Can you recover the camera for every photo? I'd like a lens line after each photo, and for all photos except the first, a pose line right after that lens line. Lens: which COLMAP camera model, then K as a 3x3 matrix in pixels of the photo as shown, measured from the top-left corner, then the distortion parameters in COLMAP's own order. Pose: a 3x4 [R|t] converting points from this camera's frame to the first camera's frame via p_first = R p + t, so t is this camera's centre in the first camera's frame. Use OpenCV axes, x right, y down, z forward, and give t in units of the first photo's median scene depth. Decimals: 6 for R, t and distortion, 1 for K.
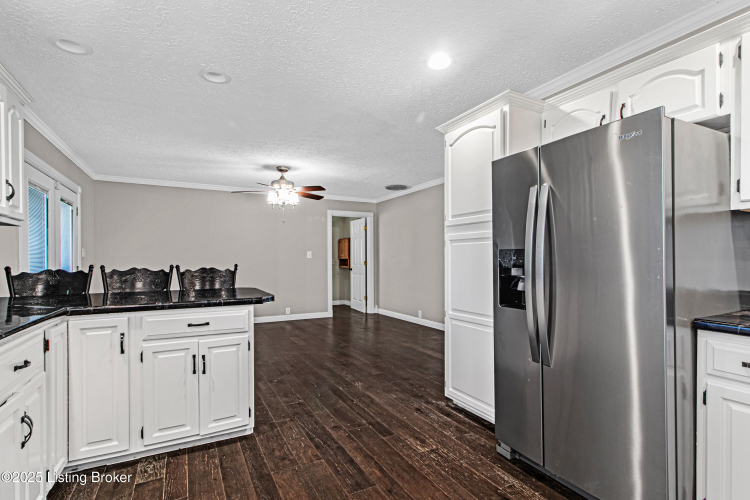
lens RADIAL K [[355.3, 0, 375.0], [0, 355.3, 250.0], [0, 0, 1]] dist [0.001716, 0.000354]
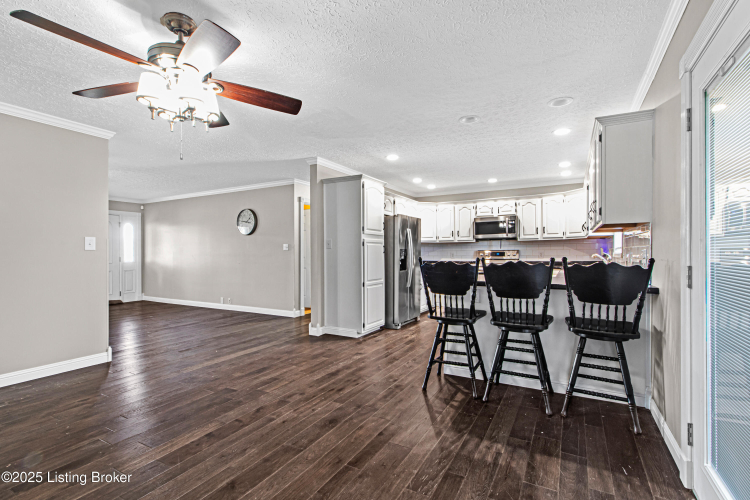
lens RADIAL K [[355.3, 0, 375.0], [0, 355.3, 250.0], [0, 0, 1]] dist [0.001716, 0.000354]
pose [[-0.528373, 0.016461, 0.848853, -1.034796], [-0.012834, 0.999543, -0.027372, 0.045889], [-0.848915, -0.025357, -0.527921, 1.495886]]
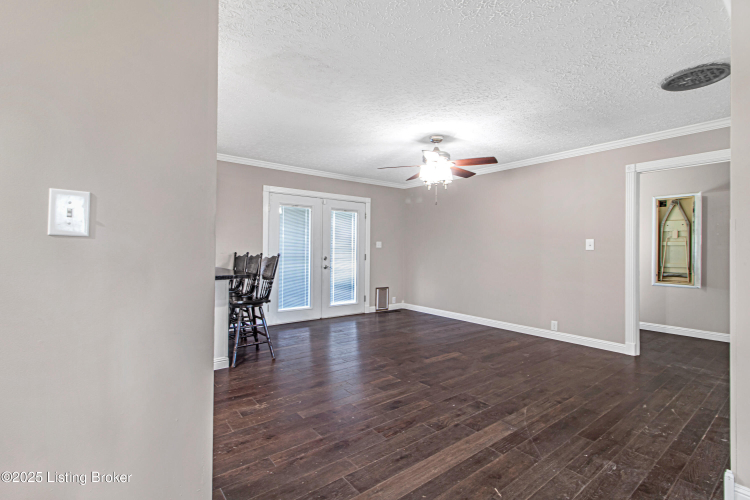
lens RADIAL K [[352.1, 0, 374.0], [0, 352.1, 239.6], [0, 0, 1]] dist [-0.015383, -0.000008]
pose [[0.169073, -0.014811, -0.985492, 0.735609], [0.015236, 0.999807, -0.012412, 0.014014], [0.985486, -0.012917, 0.169266, 1.059087]]
